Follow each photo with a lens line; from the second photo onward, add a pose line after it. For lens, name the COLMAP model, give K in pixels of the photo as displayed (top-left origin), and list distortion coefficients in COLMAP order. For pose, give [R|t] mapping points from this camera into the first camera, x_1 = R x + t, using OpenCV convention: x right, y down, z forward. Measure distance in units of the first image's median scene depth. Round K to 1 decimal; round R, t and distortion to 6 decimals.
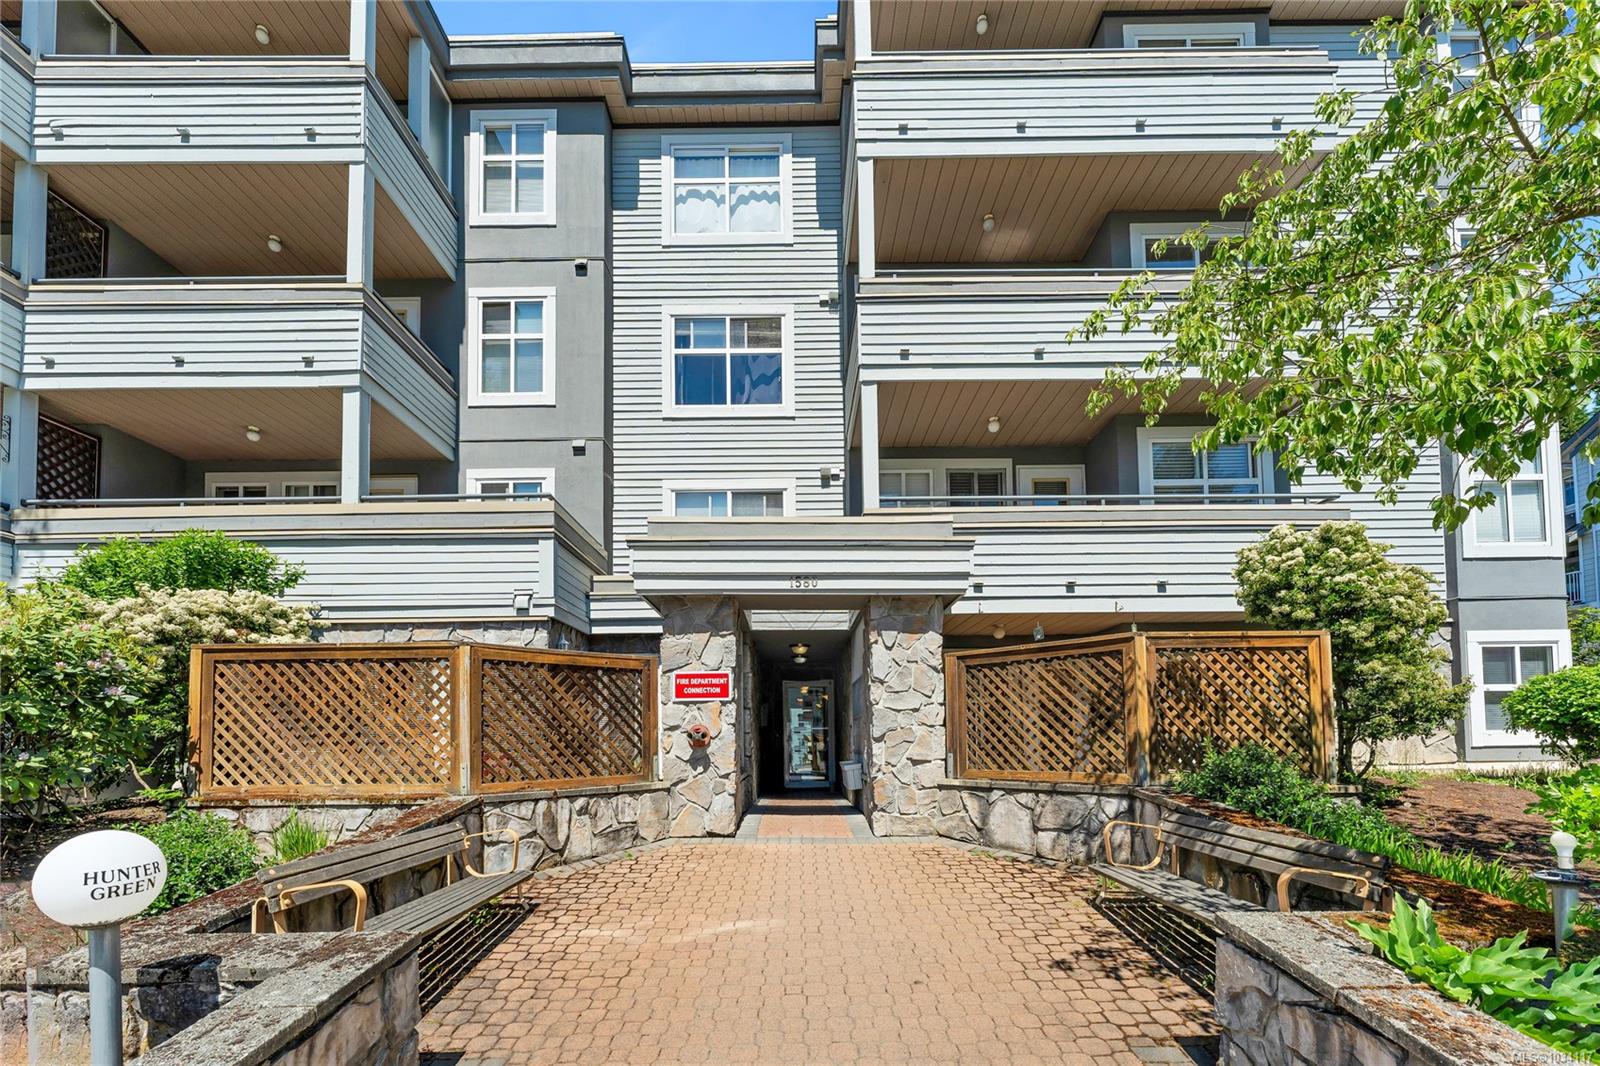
lens RADIAL K [[656.8, 0, 796.9], [0, 656.8, 703.3], [0, 0, 1]] dist [-0.001758, 0.000306]
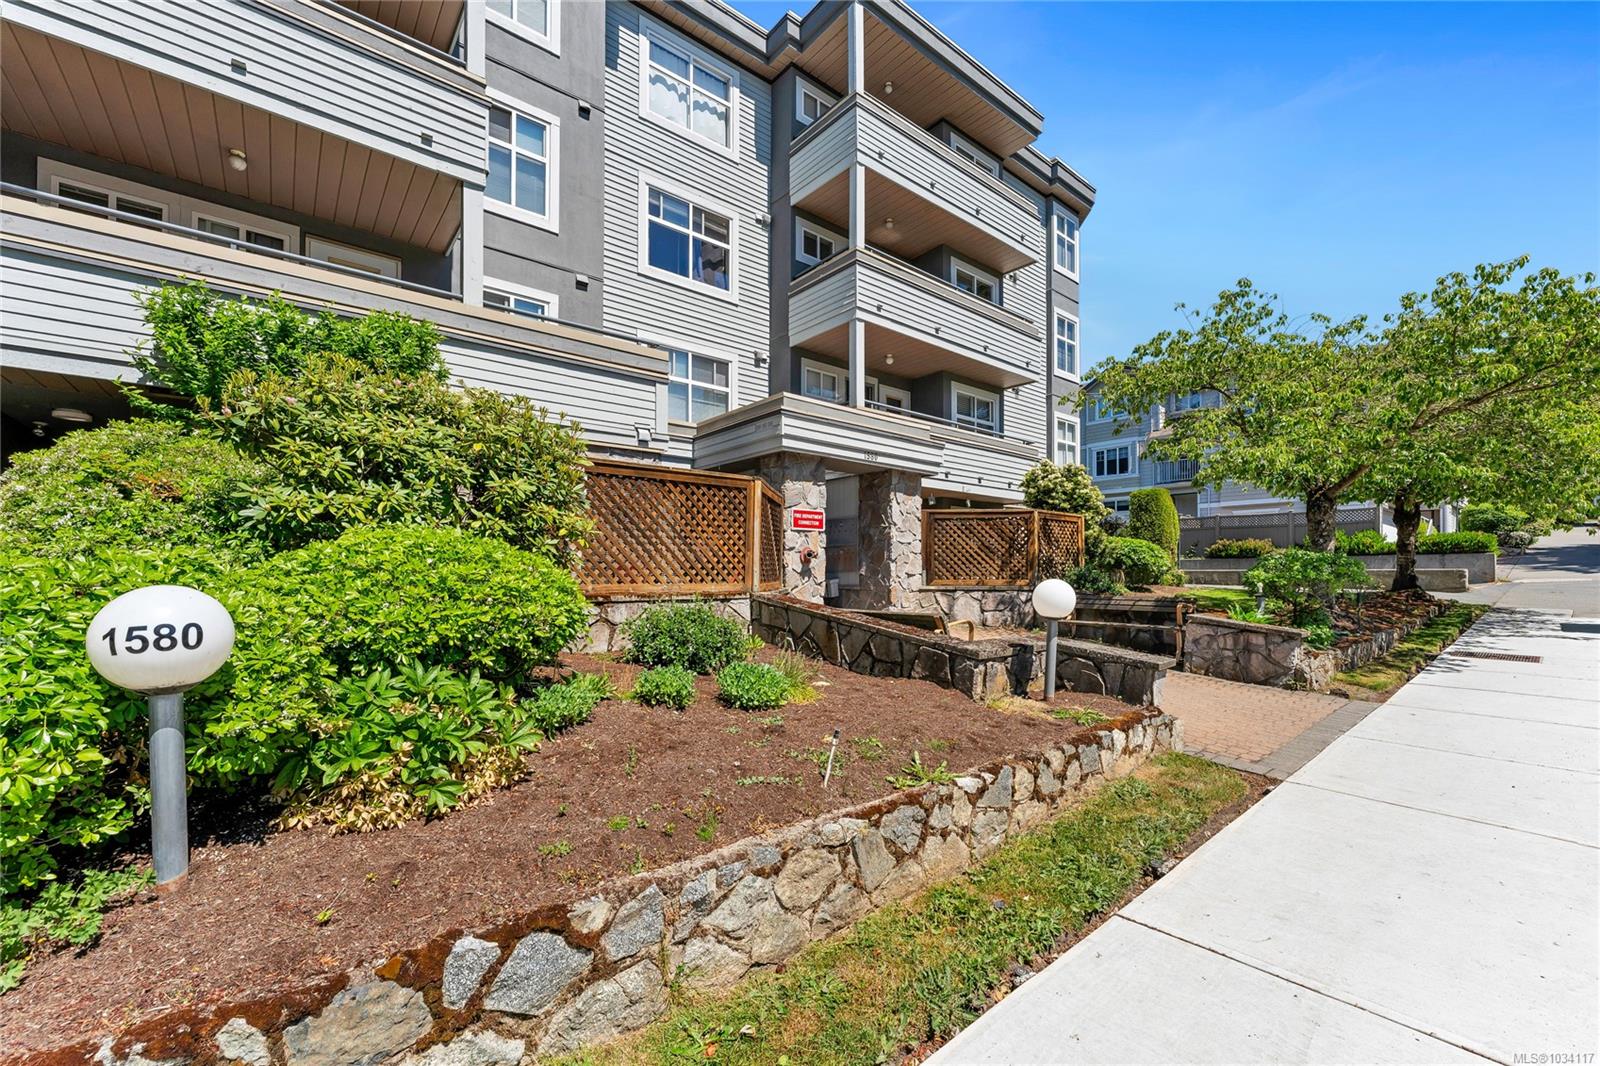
lens RADIAL K [[648.3, 0, 796.0], [0, 648.3, 551.5], [0, 0, 1]] dist [0.001276, 0.000096]
pose [[0.777249, 0.035409, 0.628196, -0.808825], [-0.044584, 0.999005, -0.001148, 0.034705], [-0.627611, -0.027115, 0.778055, -0.050669]]
